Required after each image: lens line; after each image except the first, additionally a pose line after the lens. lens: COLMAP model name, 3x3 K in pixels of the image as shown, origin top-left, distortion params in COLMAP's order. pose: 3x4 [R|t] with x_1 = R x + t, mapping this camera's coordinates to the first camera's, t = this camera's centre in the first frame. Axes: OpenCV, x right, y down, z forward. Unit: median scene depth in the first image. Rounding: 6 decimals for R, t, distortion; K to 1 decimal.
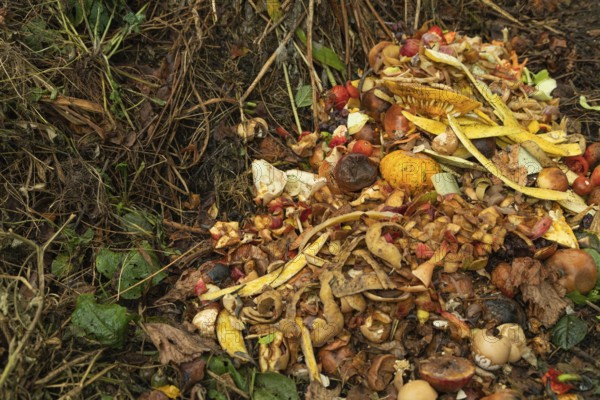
lens RADIAL K [[659.6, 0, 300.0], [0, 659.6, 200.0], [0, 0, 1]] dist [-0.011803, -0.010716]
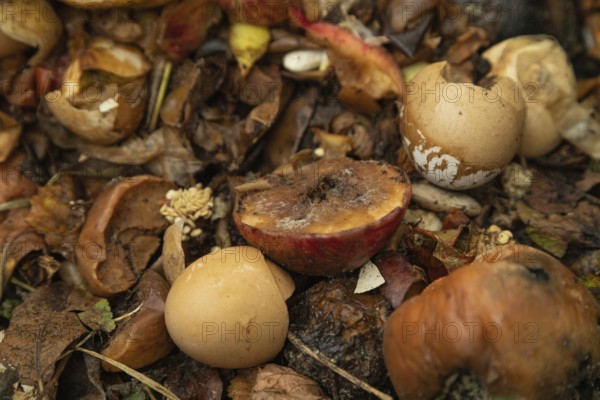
lens RADIAL K [[1534.1, 0, 300.0], [0, 1534.1, 200.0], [0, 0, 1]] dist [-0.006775, 0.517390]
pose [[0.988516, -0.113509, 0.099757, 0.125270], [0.085779, 0.964962, 0.247972, 0.068128], [-0.124409, -0.236568, 0.963617, 0.274197]]
